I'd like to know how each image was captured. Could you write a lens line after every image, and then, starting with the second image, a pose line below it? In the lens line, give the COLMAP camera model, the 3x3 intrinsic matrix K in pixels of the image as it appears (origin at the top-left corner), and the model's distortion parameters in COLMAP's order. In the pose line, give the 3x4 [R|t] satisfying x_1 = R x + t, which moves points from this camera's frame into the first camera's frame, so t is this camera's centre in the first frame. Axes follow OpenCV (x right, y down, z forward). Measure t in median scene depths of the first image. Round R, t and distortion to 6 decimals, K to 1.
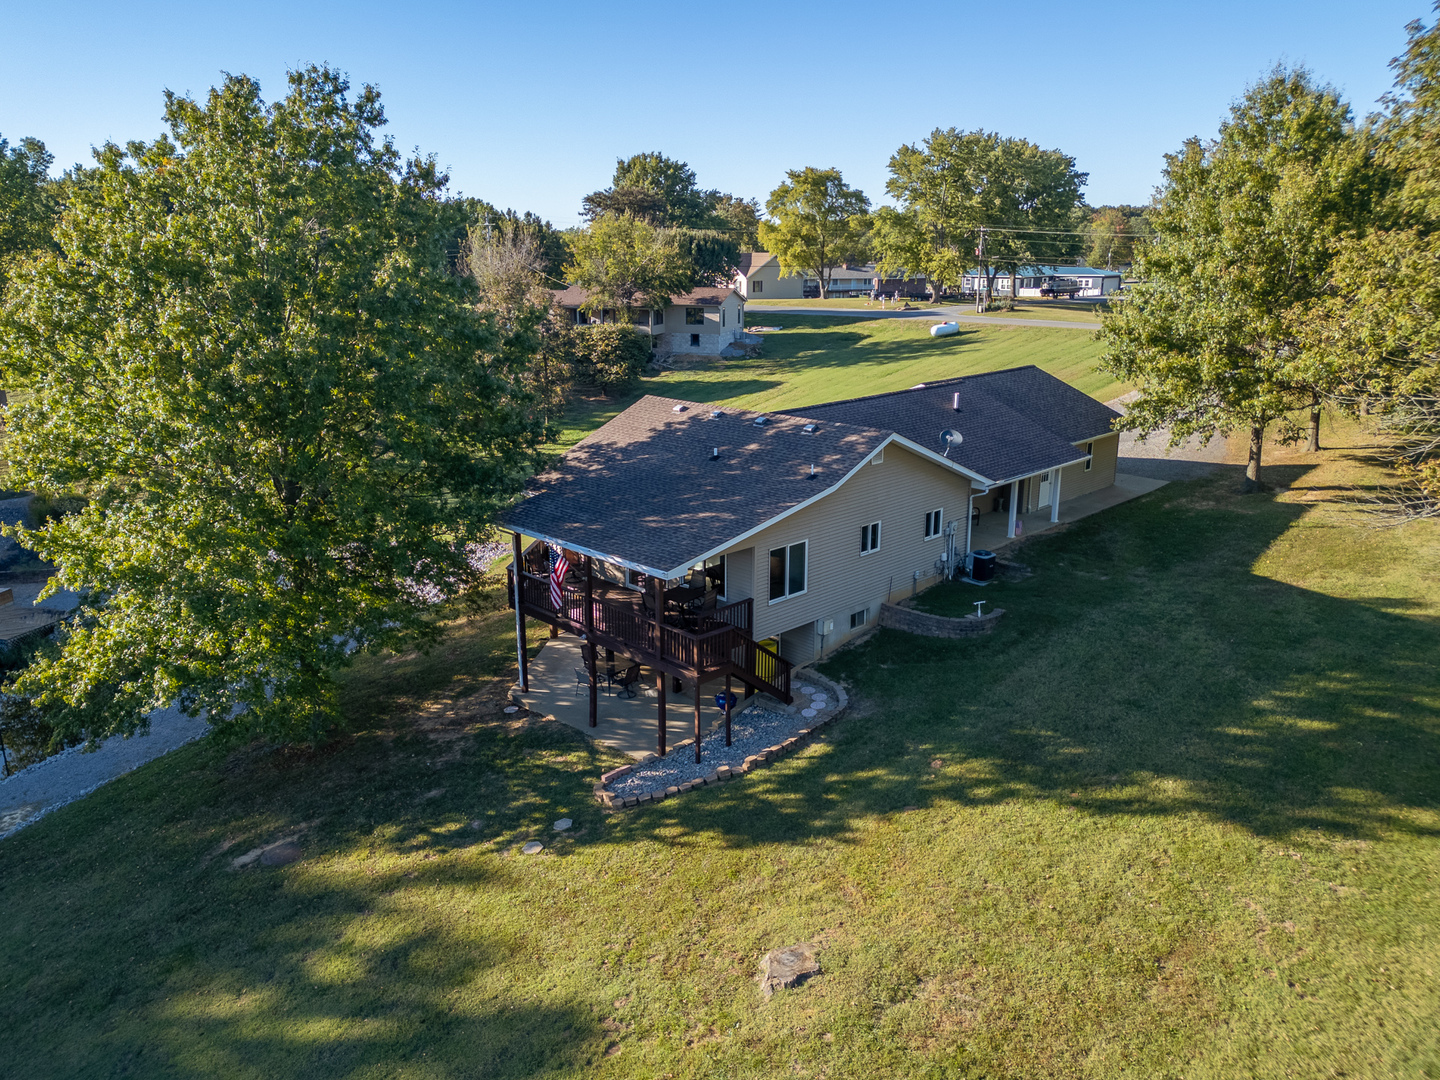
lens RADIAL K [[1018.8, 0, 721.9], [0, 1018.8, 532.6], [0, 0, 1]] dist [0.054770, -0.052953]
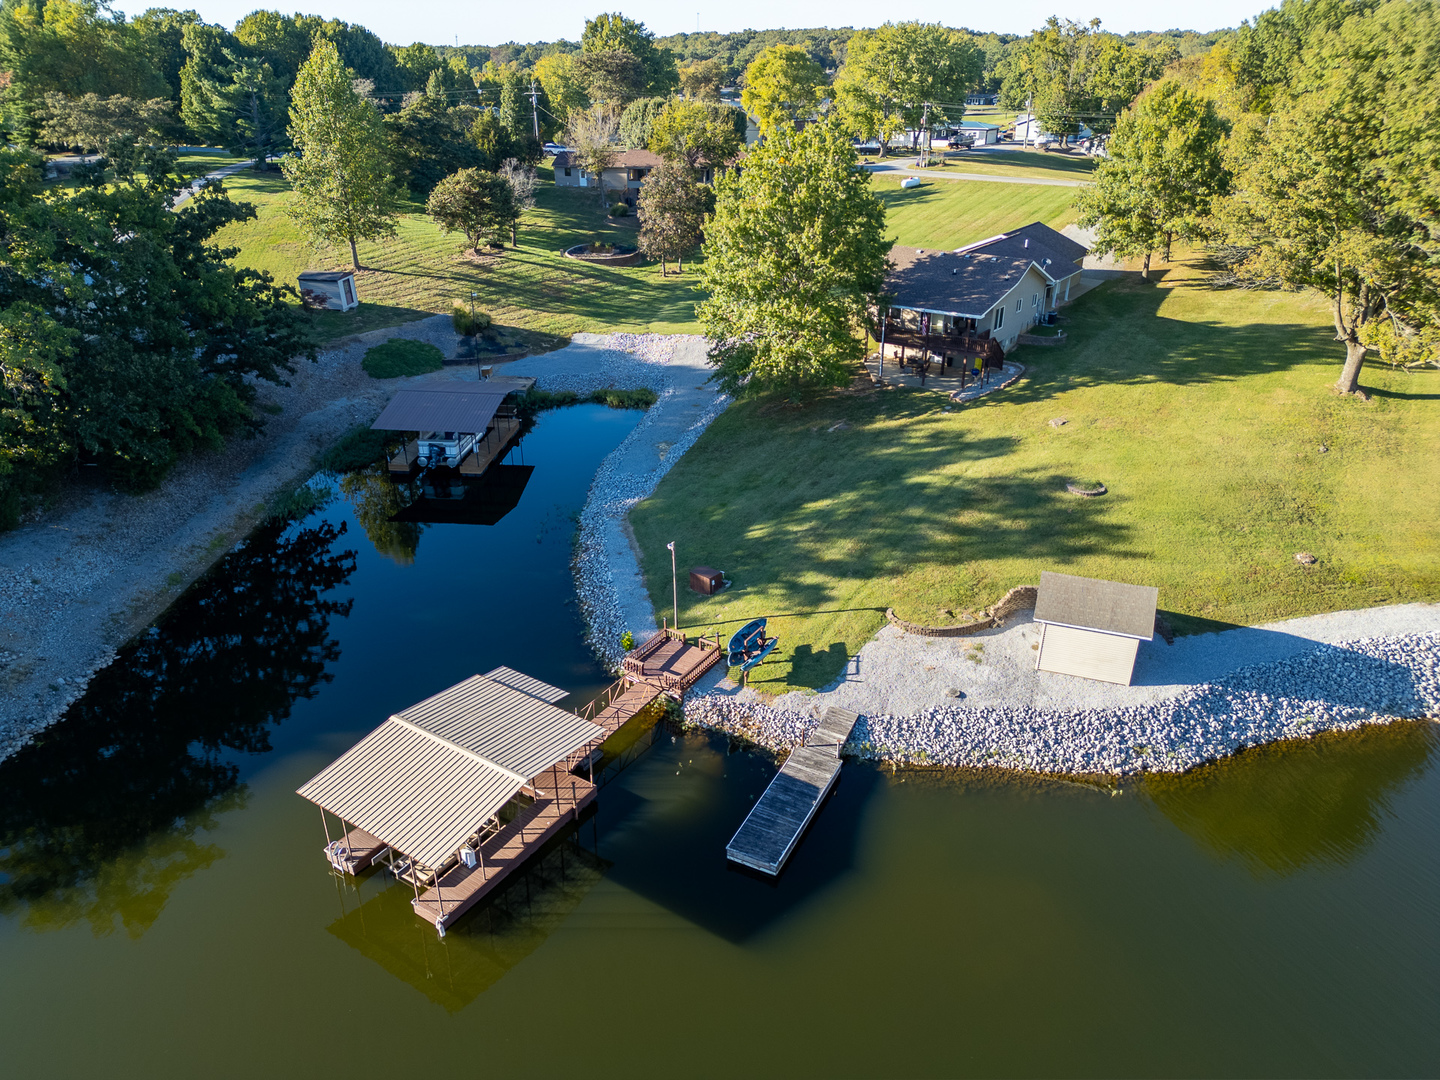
lens RADIAL K [[998.2, 0, 720.0], [0, 998.2, 556.7], [0, 0, 1]] dist [0.024845, -0.000121]
pose [[0.983258, -0.077098, 0.165106, -0.796773], [0.043964, 0.979686, 0.195657, 0.074627], [-0.176837, -0.185123, 0.966674, -1.037899]]
